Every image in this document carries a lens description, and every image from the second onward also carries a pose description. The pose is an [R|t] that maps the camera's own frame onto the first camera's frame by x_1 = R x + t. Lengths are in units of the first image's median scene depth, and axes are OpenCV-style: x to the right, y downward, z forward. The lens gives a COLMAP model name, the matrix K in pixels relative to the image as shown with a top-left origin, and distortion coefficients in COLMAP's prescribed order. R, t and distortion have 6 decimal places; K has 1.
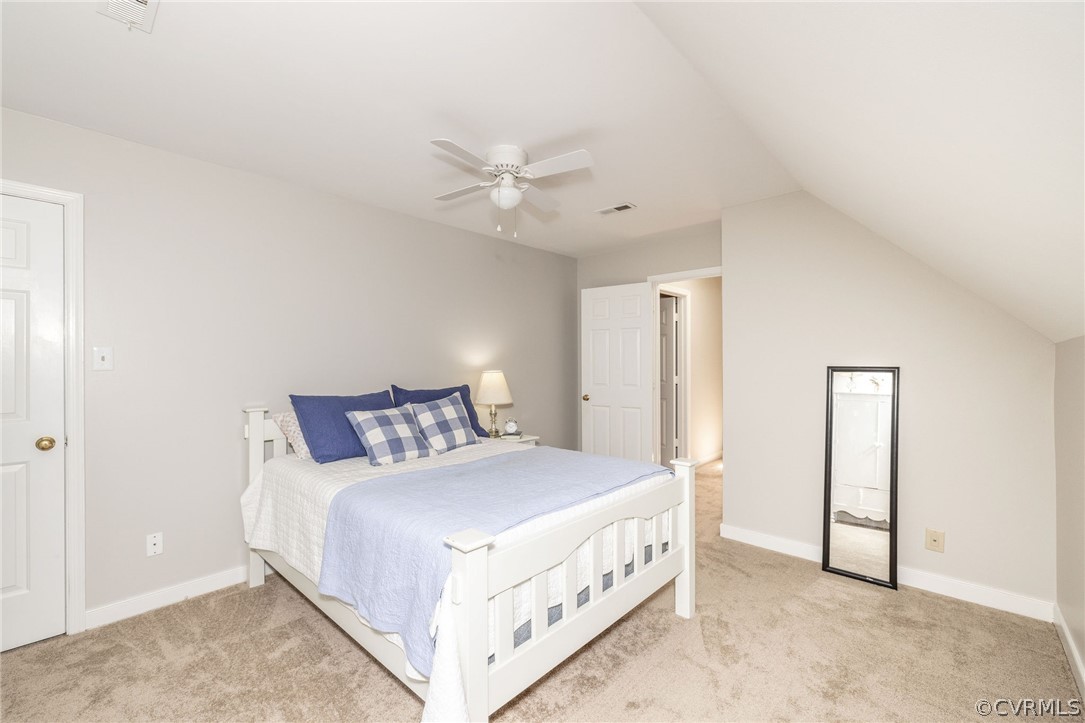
lens RADIAL K [[455.3, 0, 535.0], [0, 455.3, 366.2], [0, 0, 1]] dist [0.000168, 0.000057]
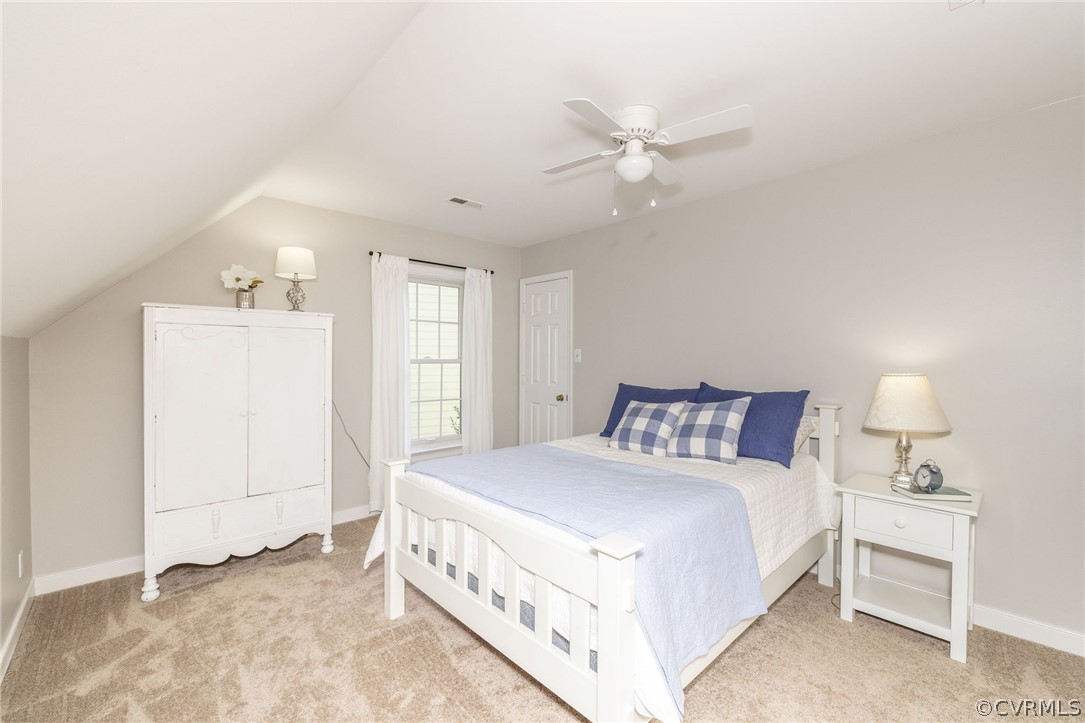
lens RADIAL K [[455.3, 0, 535.0], [0, 455.3, 366.2], [0, 0, 1]] dist [0.000168, 0.000057]
pose [[-0.073010, 0.019742, -0.997136, 0.813584], [-0.001085, 0.999802, 0.019874, -0.013093], [0.997331, 0.002533, -0.072974, 0.873708]]
